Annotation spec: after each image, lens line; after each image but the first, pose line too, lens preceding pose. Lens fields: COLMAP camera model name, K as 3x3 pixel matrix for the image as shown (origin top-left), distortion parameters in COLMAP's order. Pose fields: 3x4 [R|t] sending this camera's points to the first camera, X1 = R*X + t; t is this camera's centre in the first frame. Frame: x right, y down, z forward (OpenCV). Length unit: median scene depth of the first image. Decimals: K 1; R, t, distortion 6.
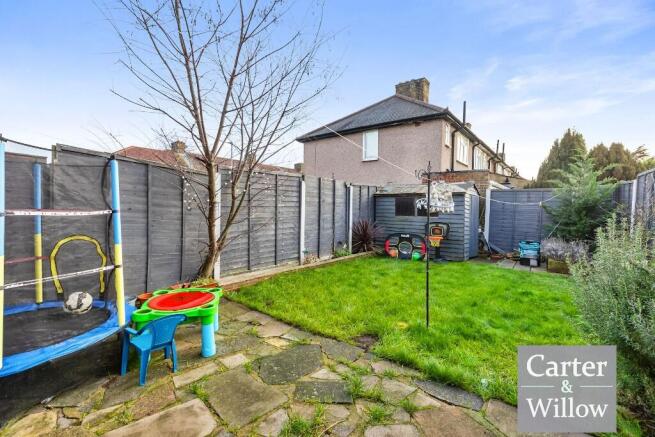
lens RADIAL K [[298.7, 0, 327.4], [0, 298.7, 199.6], [0, 0, 1]] dist [0.001569, 0.000081]
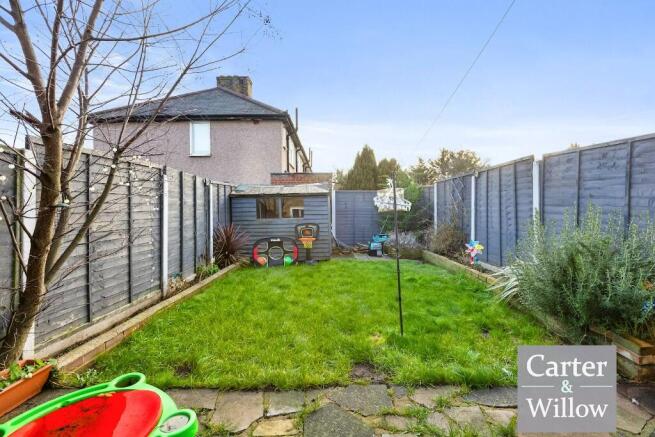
lens RADIAL K [[300.5, 0, 327.8], [0, 300.5, 194.7], [0, 0, 1]] dist [0.001320, 0.000217]
pose [[0.775044, 0.005728, 0.631882, -0.201769], [0.009958, 0.999724, -0.021277, 0.003466], [-0.631829, 0.022783, 0.774773, 0.182812]]
